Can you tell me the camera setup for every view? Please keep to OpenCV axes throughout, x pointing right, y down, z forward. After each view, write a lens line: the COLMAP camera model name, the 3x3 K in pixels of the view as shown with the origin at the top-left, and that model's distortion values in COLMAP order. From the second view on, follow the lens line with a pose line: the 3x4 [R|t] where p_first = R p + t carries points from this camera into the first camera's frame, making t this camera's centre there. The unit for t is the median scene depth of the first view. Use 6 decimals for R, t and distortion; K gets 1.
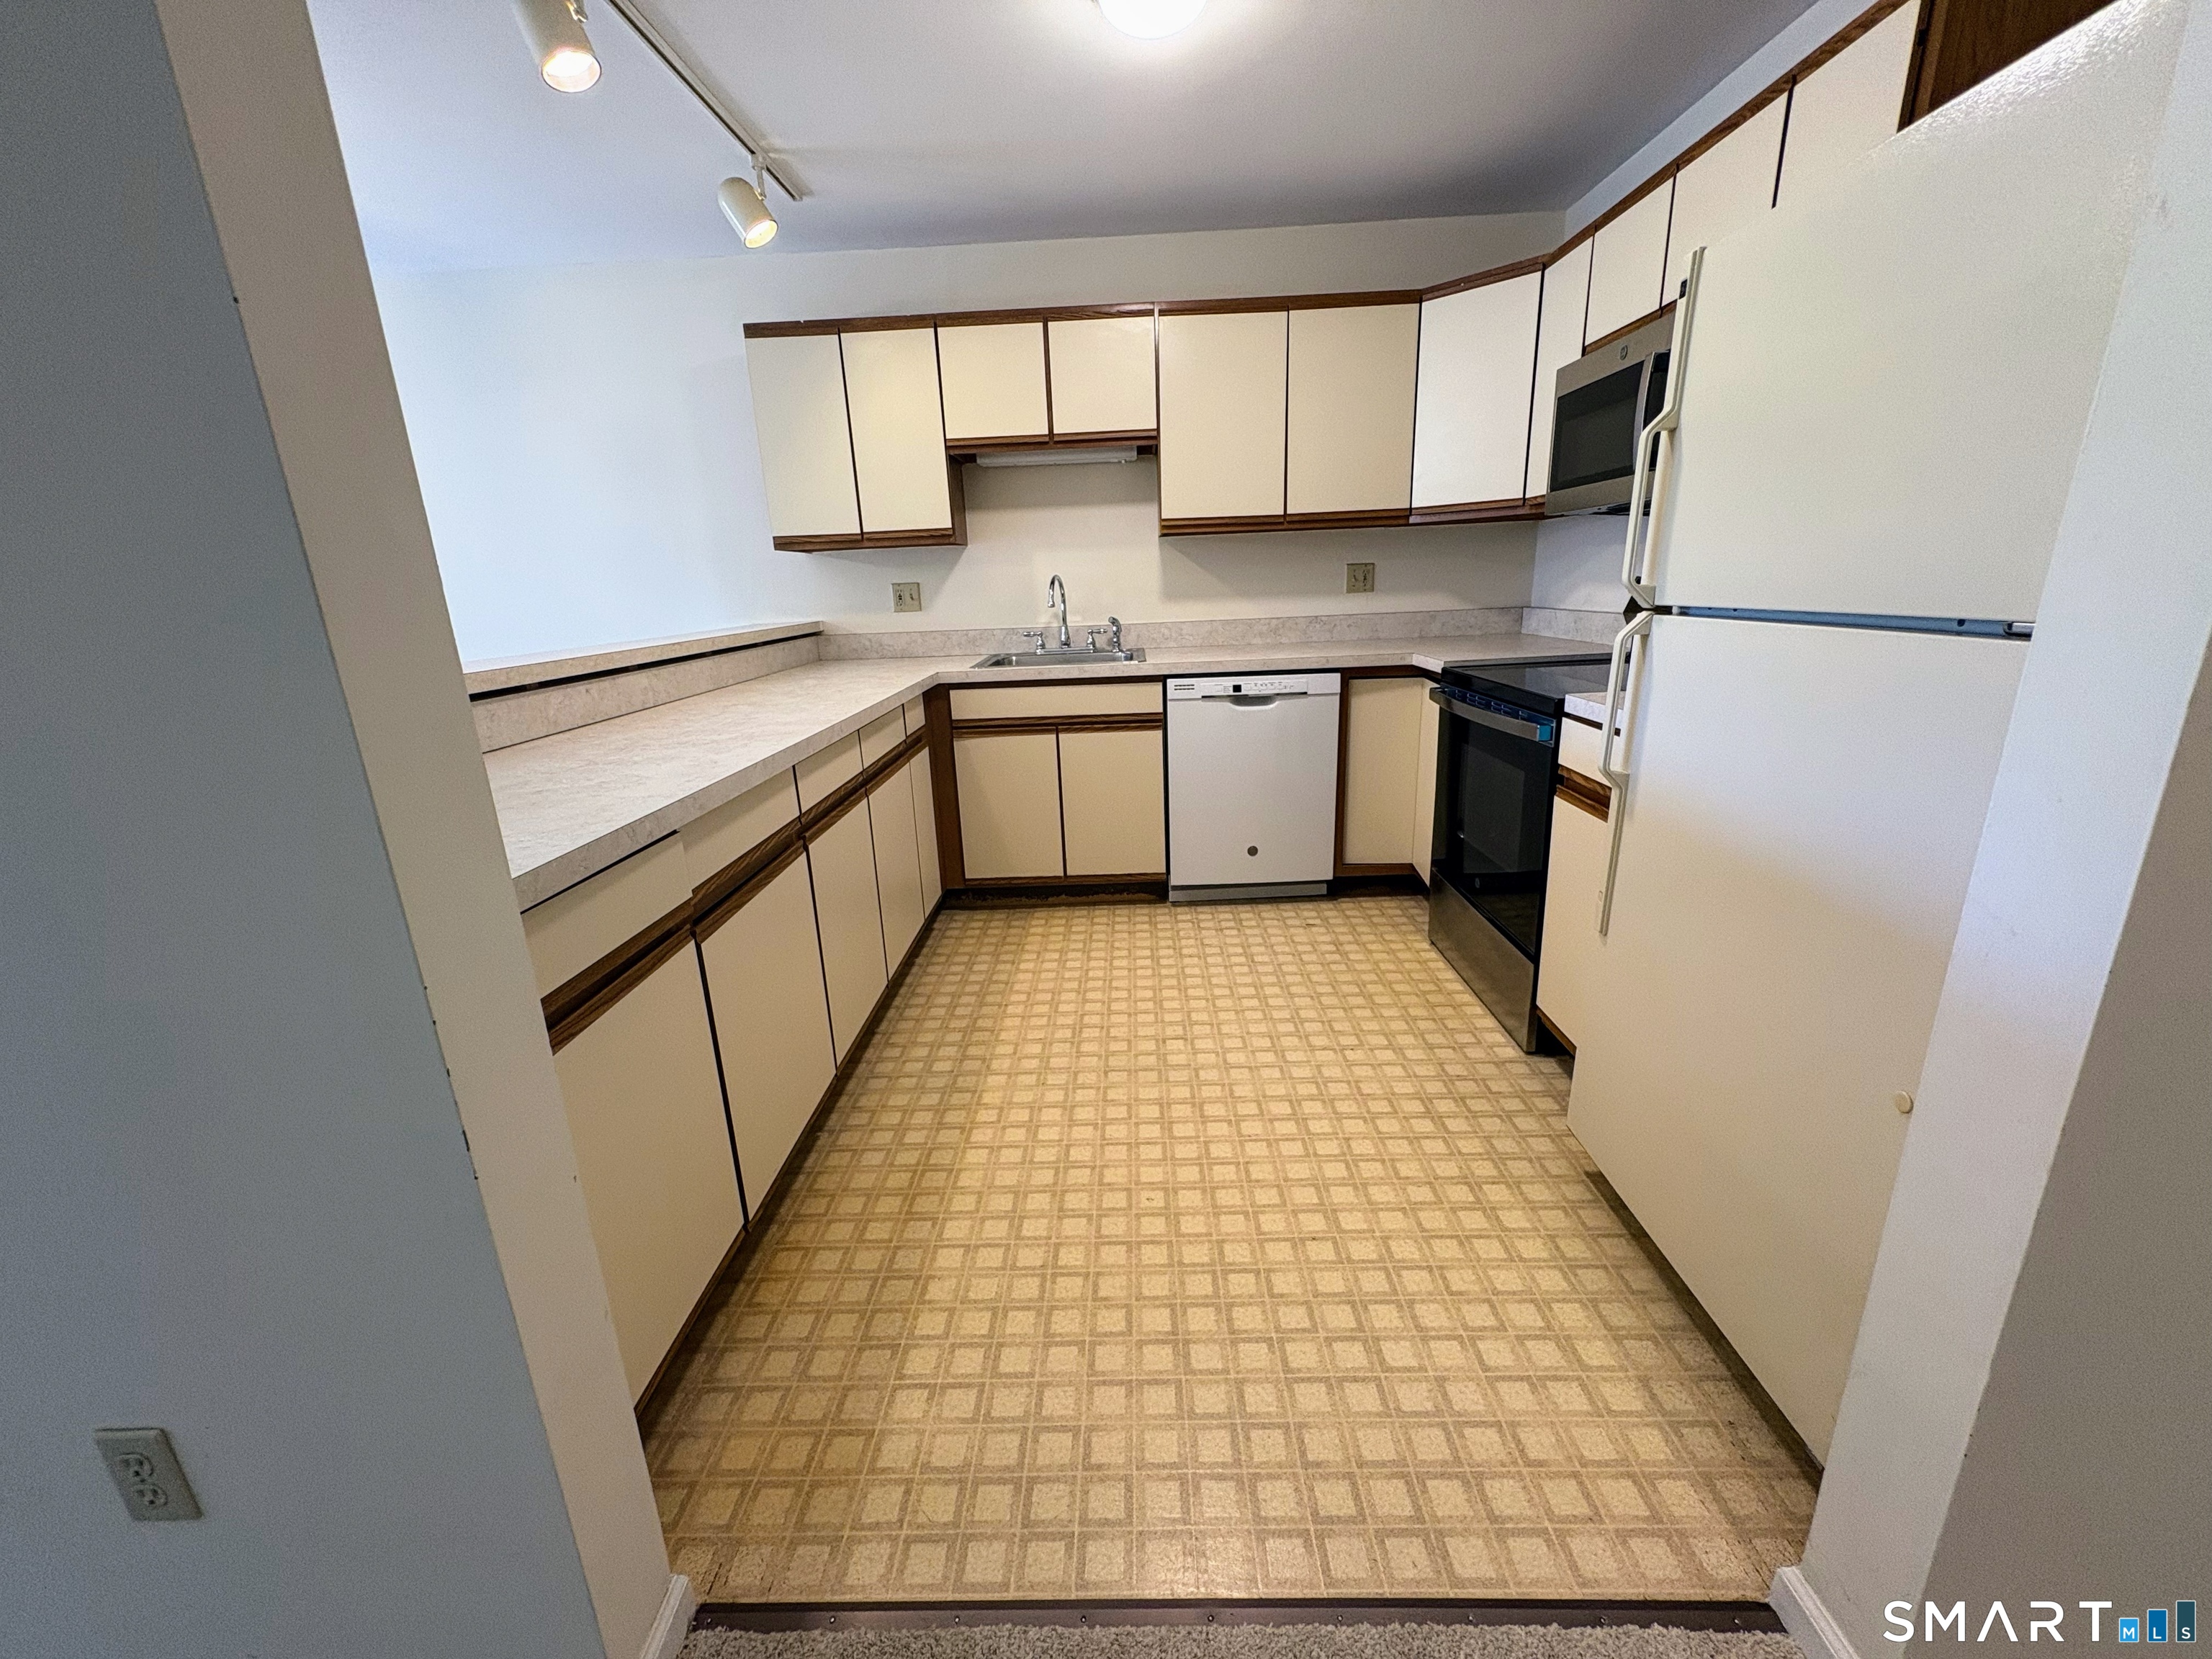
lens RADIAL K [[883.6, 0, 1107.1], [0, 883.6, 827.7], [0, 0, 1]] dist [0.003104, -0.000070]
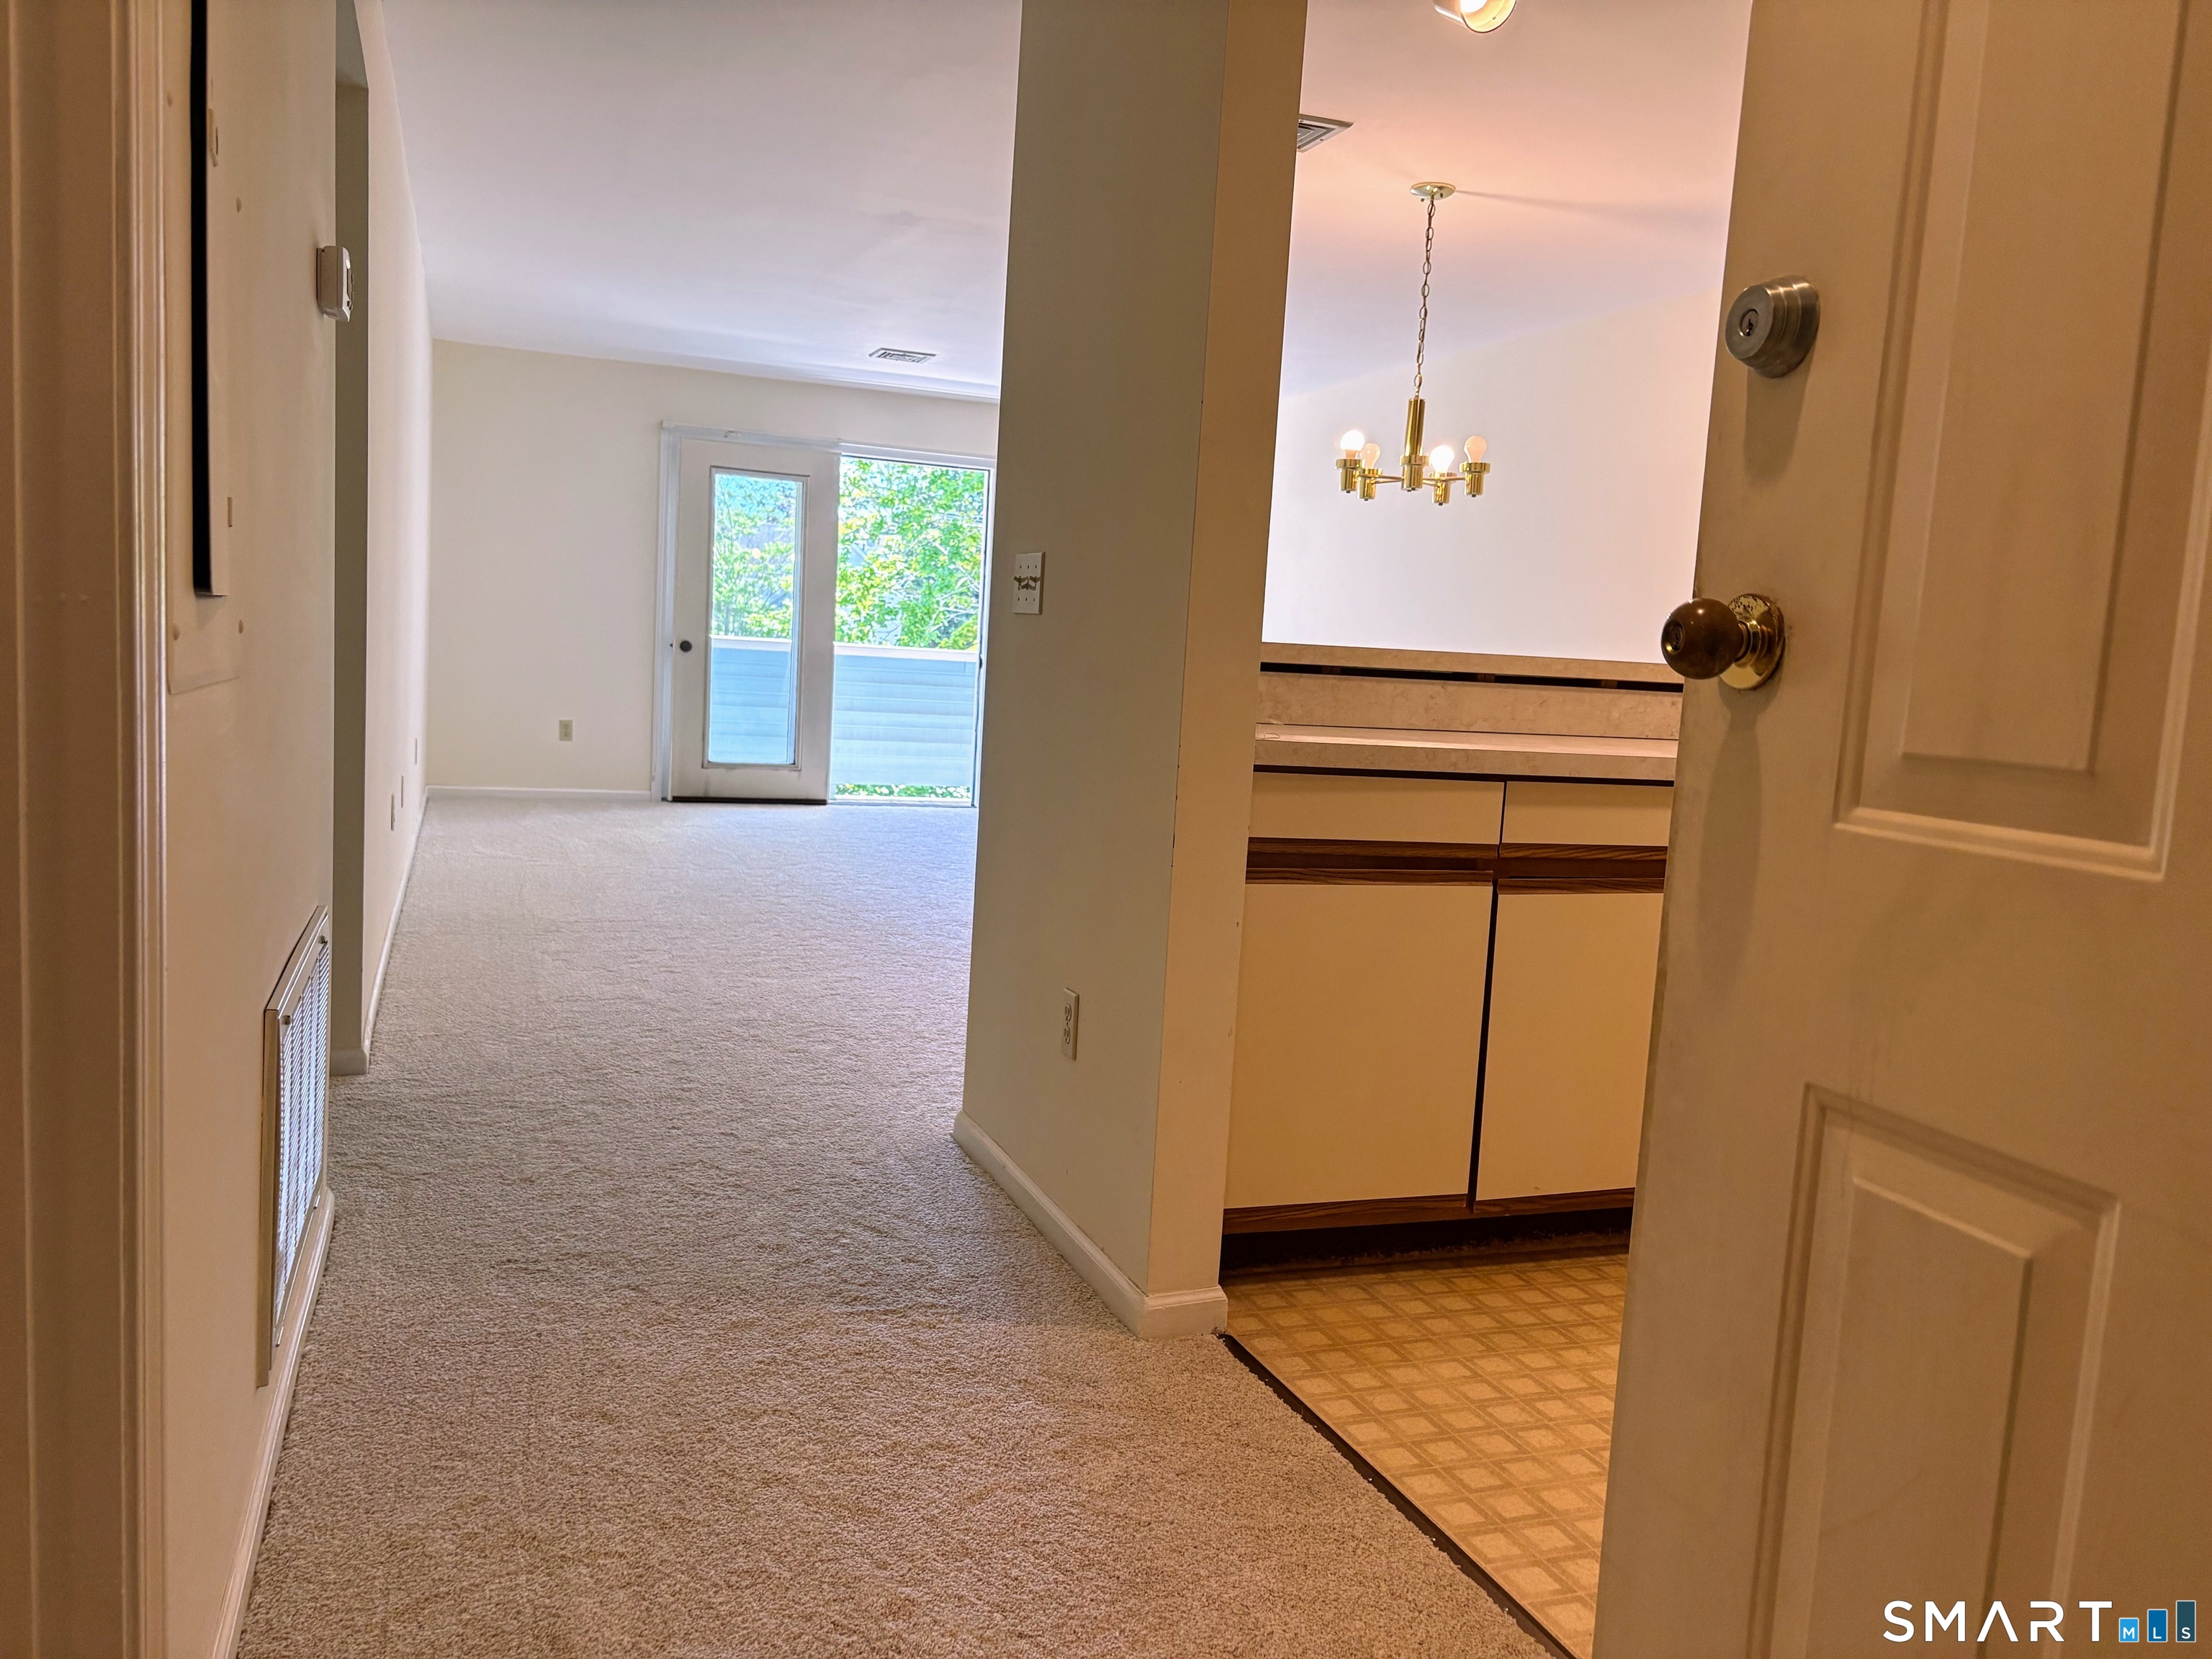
lens RADIAL K [[1684.1, 0, 1095.6], [0, 1684.1, 831.8], [0, 0, 1]] dist [0.013649, -0.002334]
pose [[0.363479, 0.158750, -0.917977, 0.560224], [-0.319693, 0.946793, 0.037149, 0.066070], [0.875031, 0.279968, 0.394891, -0.108580]]
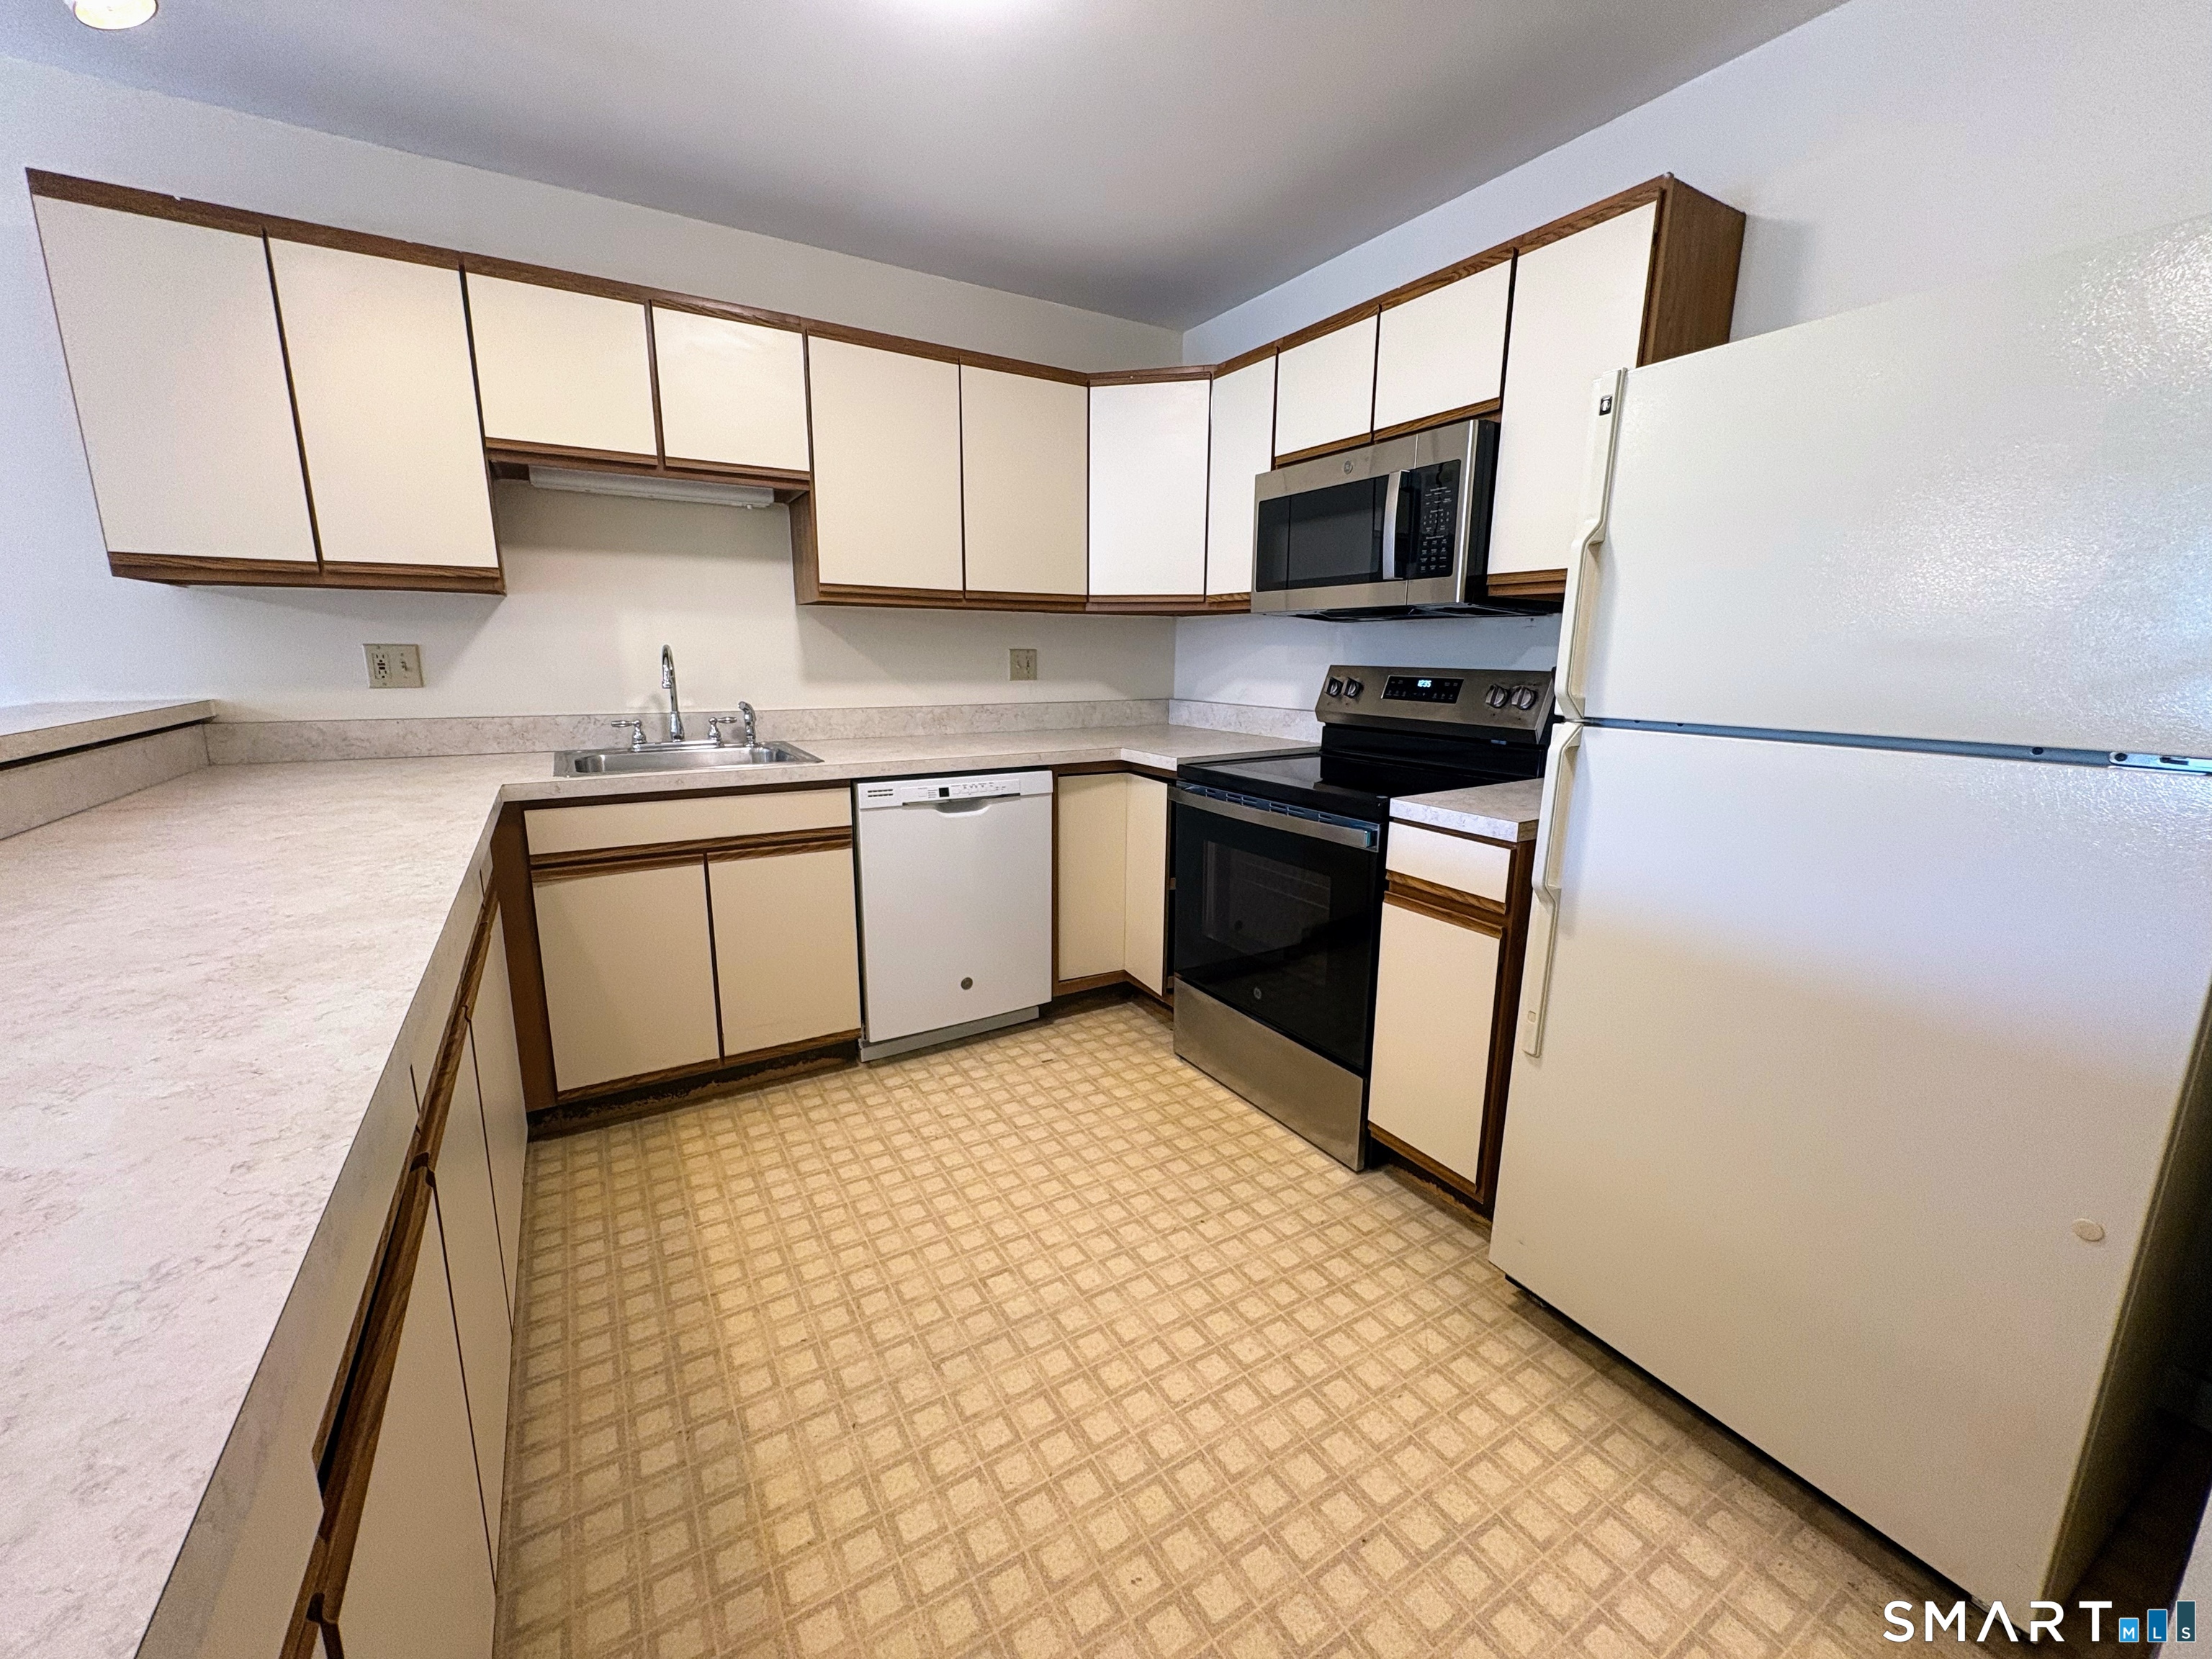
lens RADIAL K [[883.6, 0, 1107.7], [0, 883.6, 828.9], [0, 0, 1]] dist [0.003104, -0.000070]
pose [[0.841344, -0.060752, 0.537074, -0.173445], [0.105154, 0.993075, -0.052393, -0.065164], [-0.530172, 0.100556, 0.841906, 0.230946]]
